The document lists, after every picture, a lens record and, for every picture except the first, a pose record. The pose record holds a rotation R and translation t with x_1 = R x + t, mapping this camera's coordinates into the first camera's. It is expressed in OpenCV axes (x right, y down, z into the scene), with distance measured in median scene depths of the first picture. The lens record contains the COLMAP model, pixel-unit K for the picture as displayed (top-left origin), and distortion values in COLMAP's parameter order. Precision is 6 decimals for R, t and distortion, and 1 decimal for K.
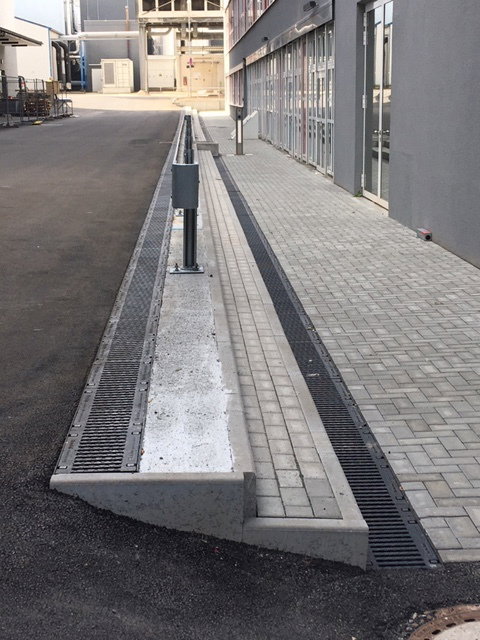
lens RADIAL K [[1082.1, 0, 241.3], [0, 1082.1, 317.8], [0, 0, 1]] dist [0.082431, 0.000000]
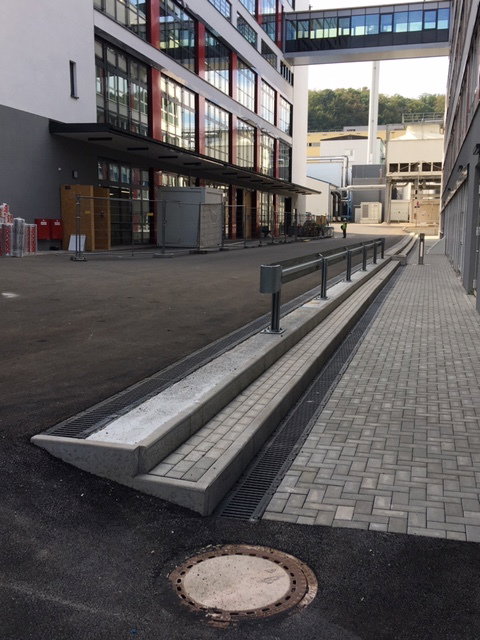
lens RADIAL K [[689.6, 0, 240.2], [0, 689.6, 319.1], [0, 0, 1]] dist [0.096200, 0.000000]
pose [[0.951547, 0.061655, -0.301260, 0.265191], [-0.081373, 0.995256, -0.053333, -0.004633], [0.296542, 0.075263, 0.952049, 0.006188]]
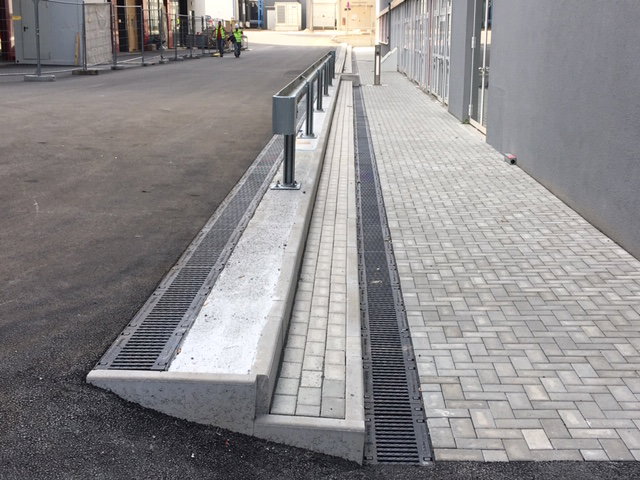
lens RADIAL K [[894.5, 0, 319.6], [0, 894.5, 243.7], [0, 0, 1]] dist [0.082362, 0.000000]
pose [[0.996542, 0.033630, -0.075985, 0.077307], [-0.031486, 0.999076, 0.029240, -0.014513], [0.076898, -0.026746, 0.996680, 0.038615]]
